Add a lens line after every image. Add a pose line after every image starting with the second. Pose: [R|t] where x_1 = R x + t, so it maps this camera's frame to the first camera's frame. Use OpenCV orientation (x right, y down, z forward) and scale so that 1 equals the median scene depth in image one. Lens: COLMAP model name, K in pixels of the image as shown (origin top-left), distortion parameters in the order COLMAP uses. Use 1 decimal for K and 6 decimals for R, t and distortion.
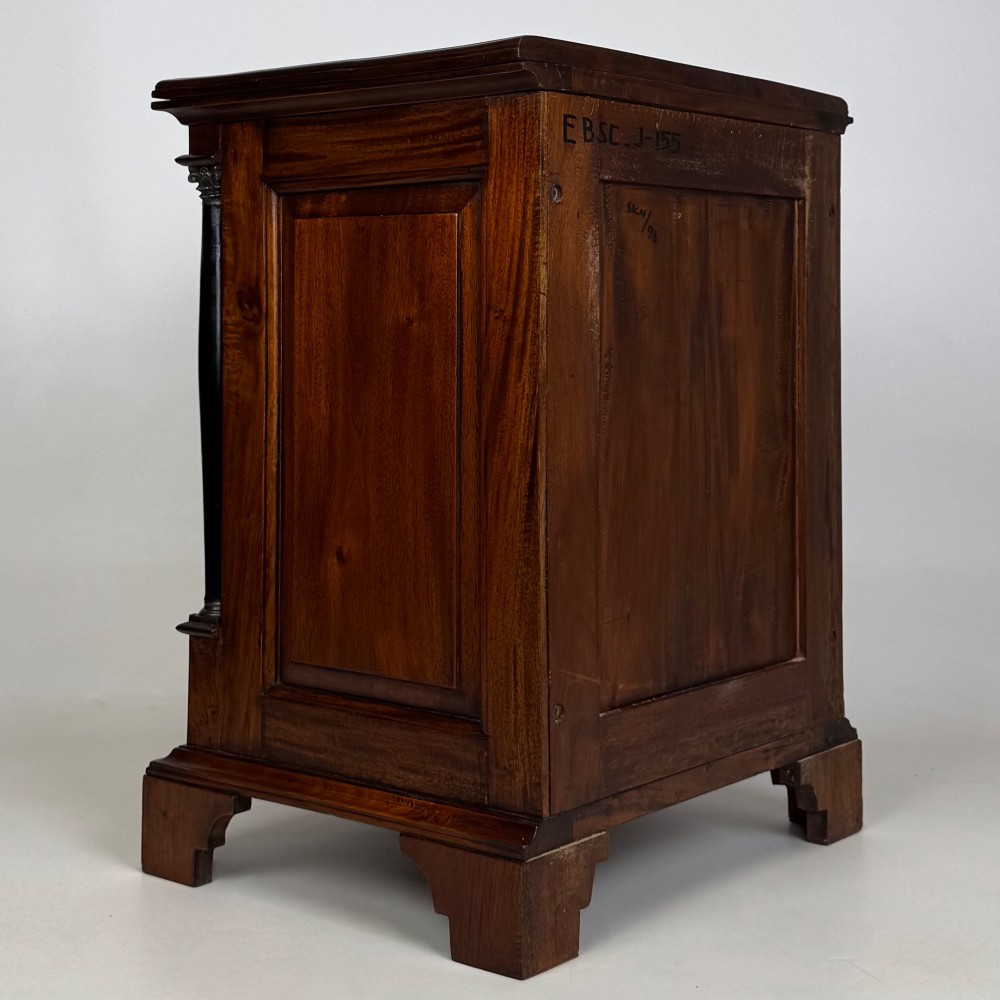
lens RADIAL K [[1884.1, 0, 500.0], [0, 1884.1, 500.0], [0, 0, 1]] dist [0.055909, -0.112916]
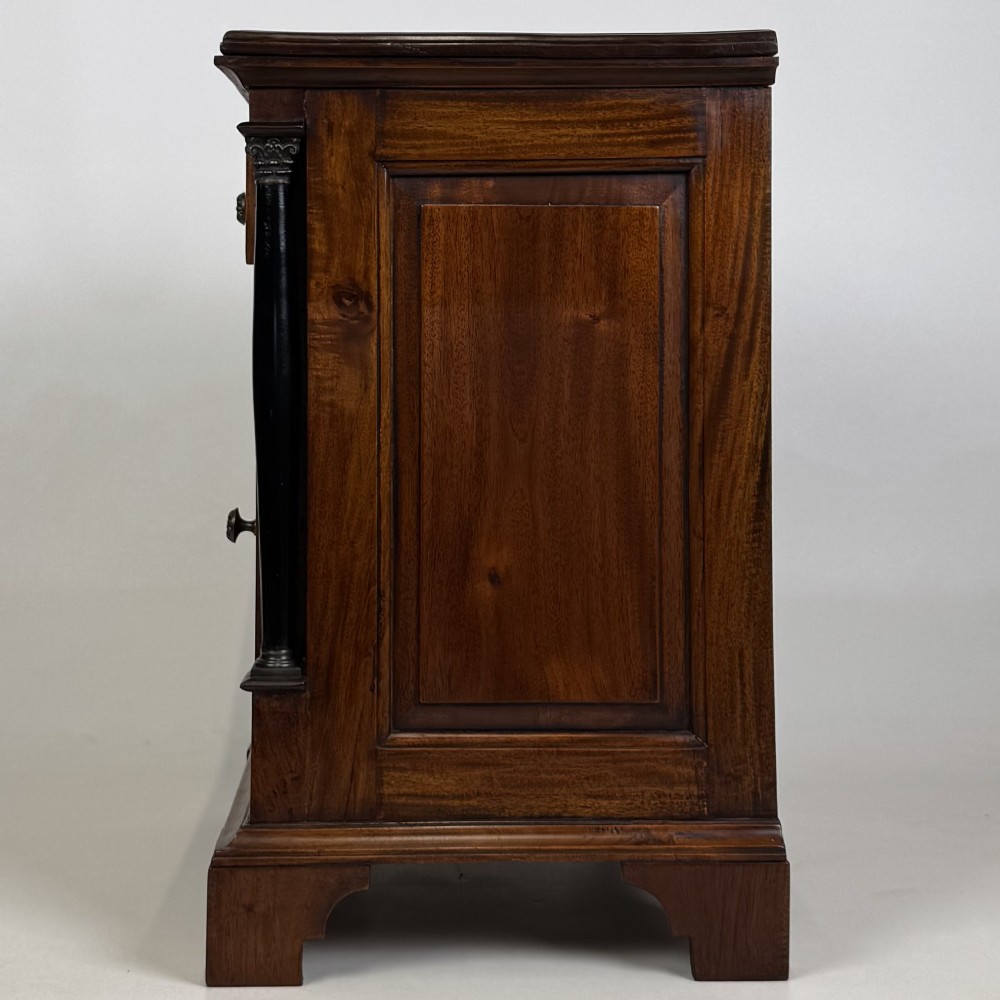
lens RADIAL K [[1884.1, 0, 500.0], [0, 1884.1, 500.0], [0, 0, 1]] dist [0.055909, -0.112916]
pose [[0.754981, -0.062824, 0.652731, -0.693119], [0.064345, 0.997694, 0.021601, -0.028035], [-0.652583, 0.025692, 0.757282, 0.319497]]
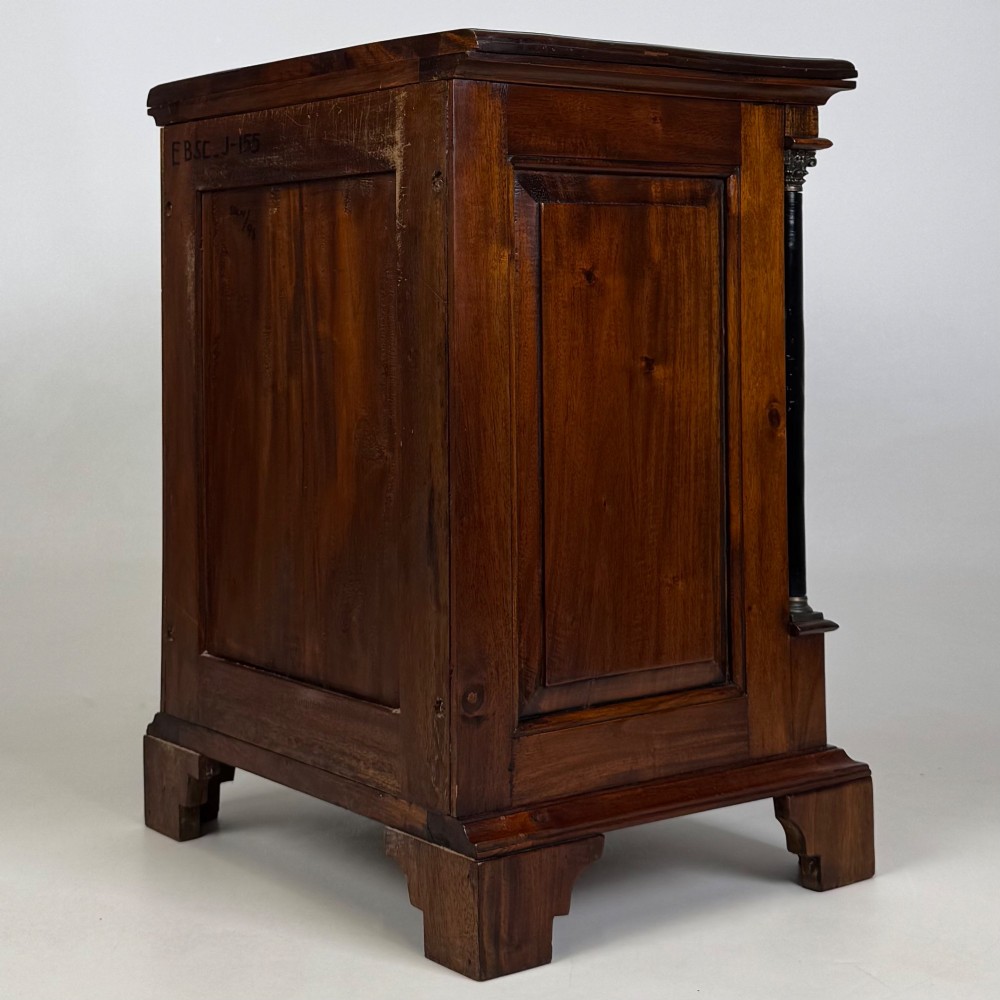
lens RADIAL K [[1884.1, 0, 500.0], [0, 1884.1, 500.0], [0, 0, 1]] dist [0.055909, -0.112916]
pose [[-0.234668, 0.102502, -0.966656, 1.107169], [-0.086642, 0.988262, 0.125826, -0.139508], [0.968207, 0.113280, -0.223033, 1.408825]]
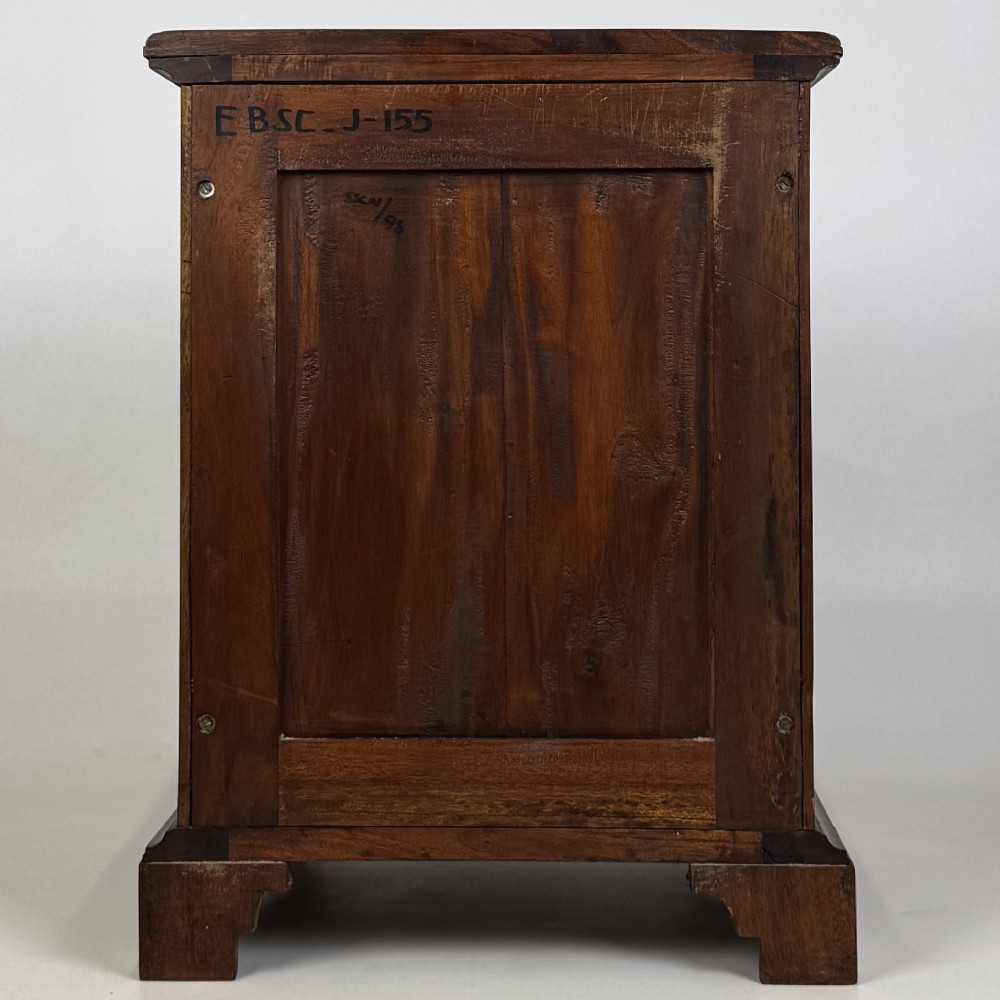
lens RADIAL K [[1884.1, 0, 500.0], [0, 1884.1, 500.0], [0, 0, 1]] dist [0.055909, -0.112916]
pose [[0.607666, 0.076854, -0.790465, 0.847592], [-0.074548, 0.996432, 0.039571, -0.049620], [0.790686, 0.034882, 0.611228, 0.498740]]
